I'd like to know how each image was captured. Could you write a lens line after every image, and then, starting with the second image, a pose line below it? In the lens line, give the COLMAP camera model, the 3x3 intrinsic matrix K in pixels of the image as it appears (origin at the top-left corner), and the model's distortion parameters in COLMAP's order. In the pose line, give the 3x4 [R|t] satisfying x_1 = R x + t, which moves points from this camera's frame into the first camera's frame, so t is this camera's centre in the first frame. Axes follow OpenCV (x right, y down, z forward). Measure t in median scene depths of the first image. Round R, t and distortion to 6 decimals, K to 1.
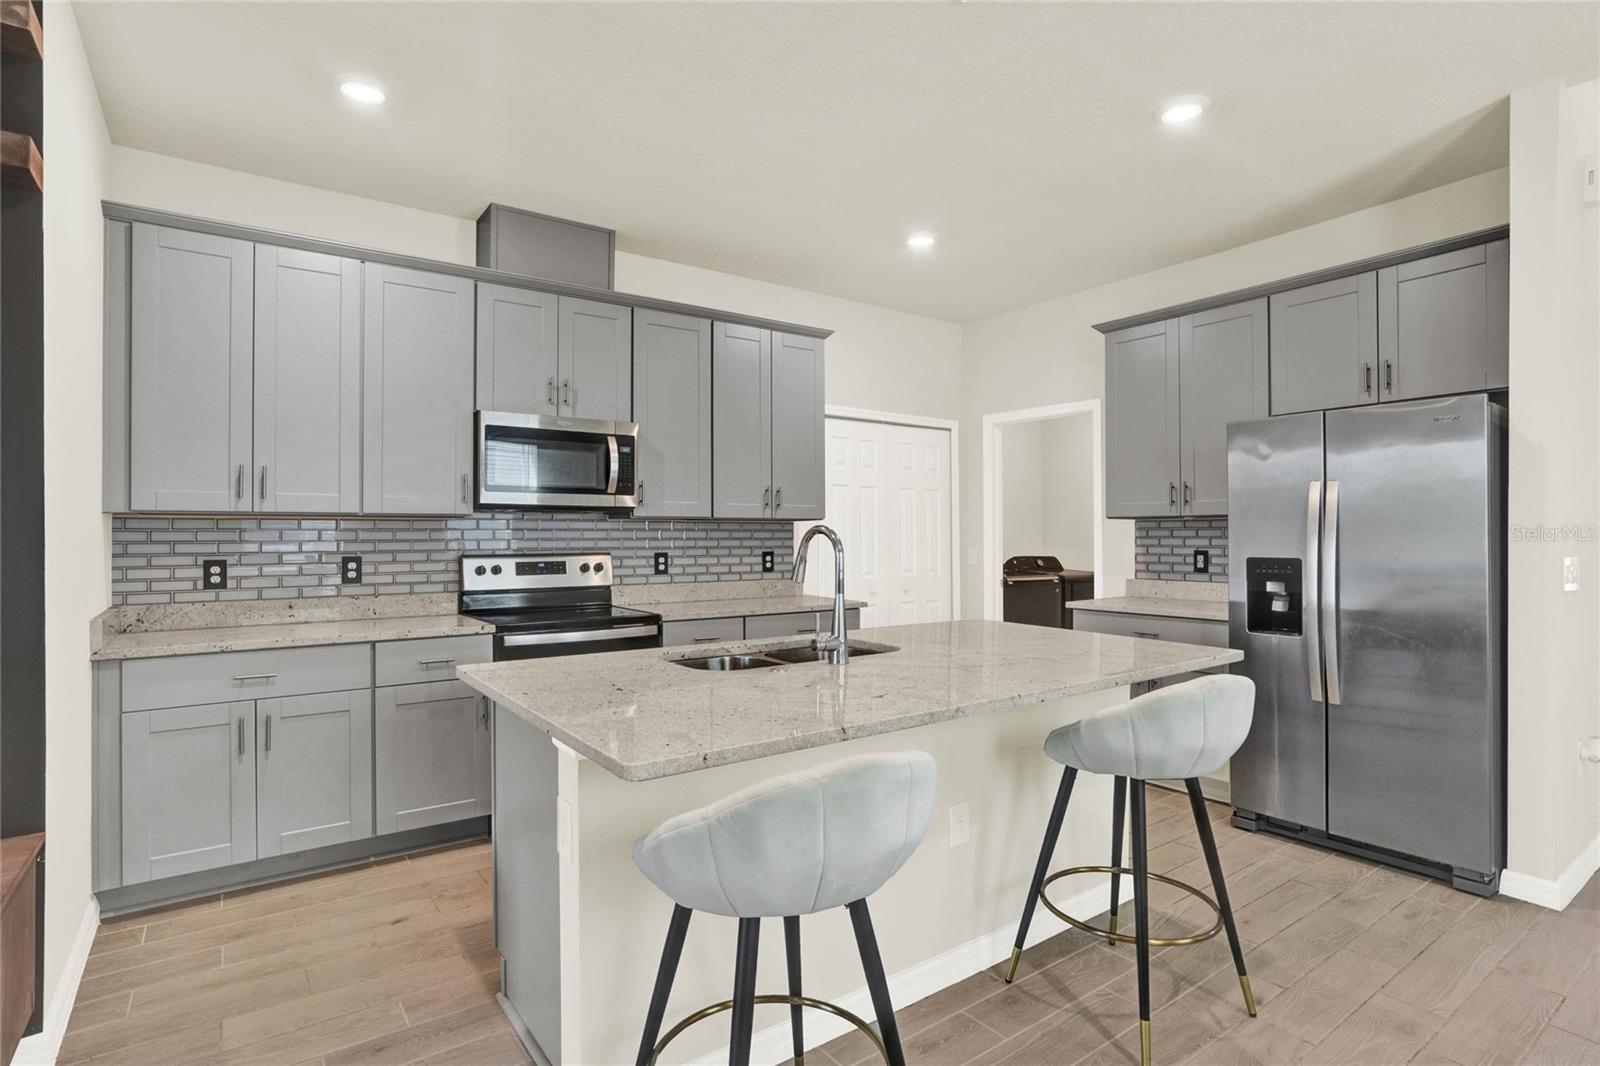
lens RADIAL K [[781.6, 0, 796.6], [0, 781.6, 535.0], [0, 0, 1]] dist [-0.006775, 0.000653]
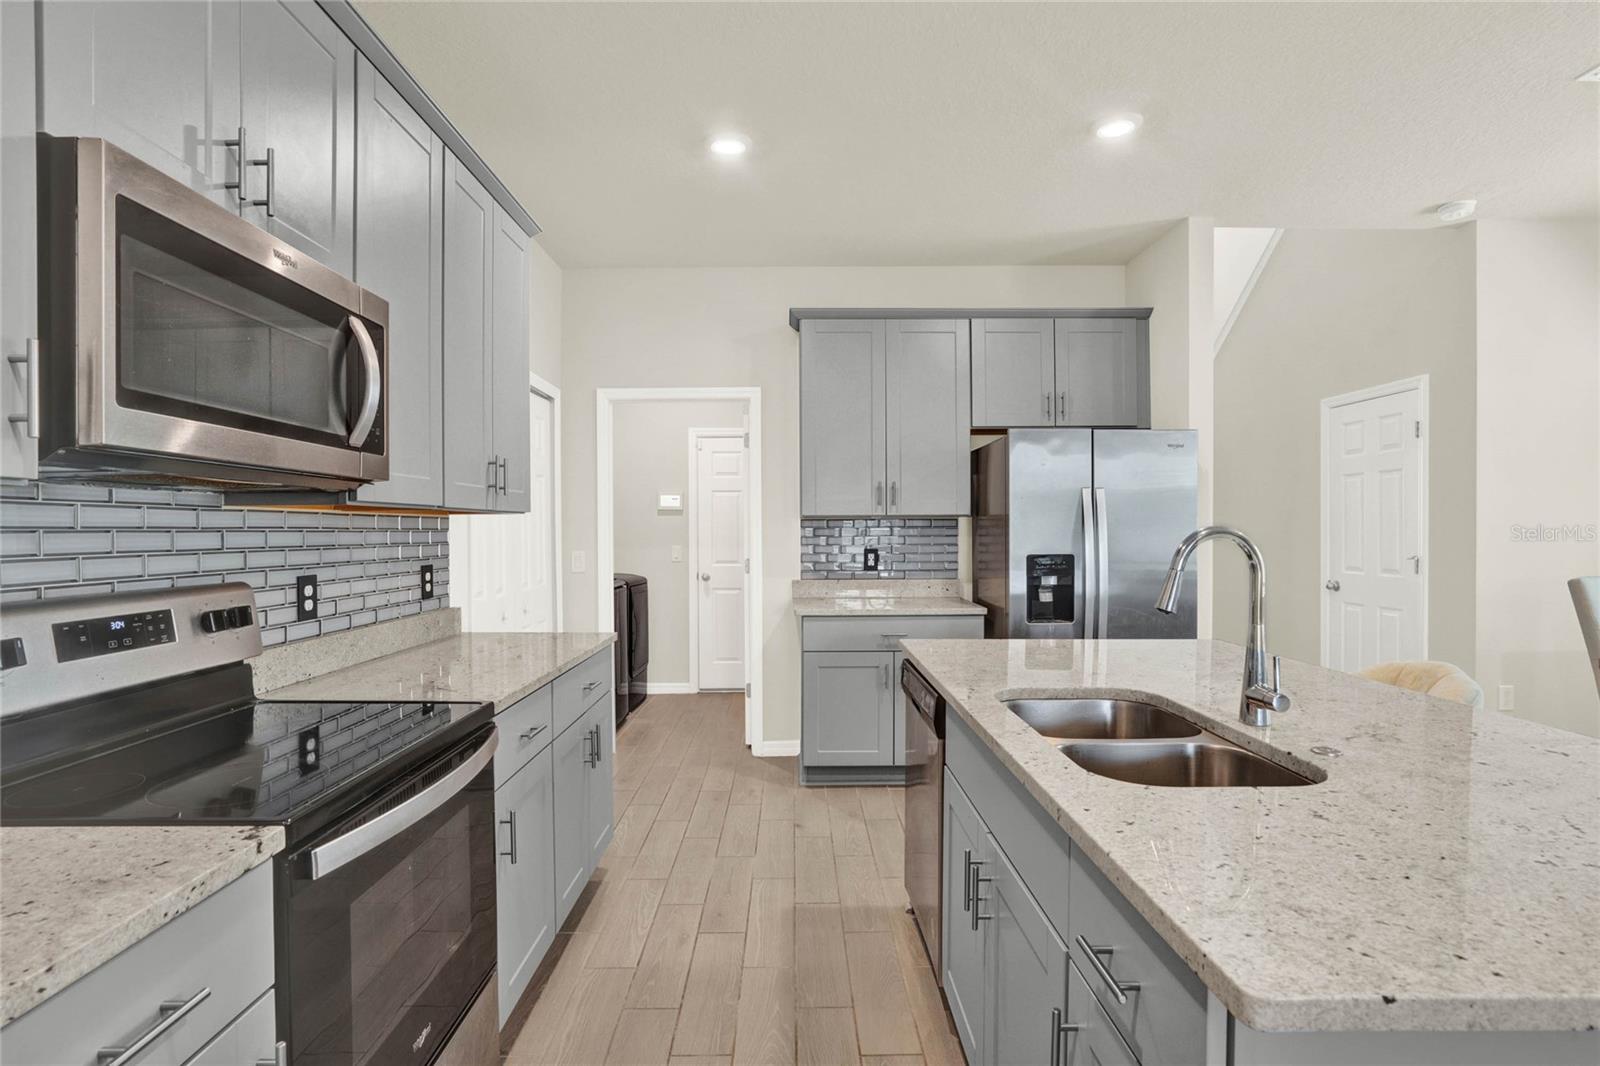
lens RADIAL K [[781.6, 0, 796.3], [0, 781.6, 525.3], [0, 0, 1]] dist [-0.006775, 0.000653]
pose [[0.590202, 0.004305, 0.807244, -0.409657], [0.002480, 0.999971, -0.007146, -0.004962], [-0.807252, 0.006219, 0.590174, 0.494219]]
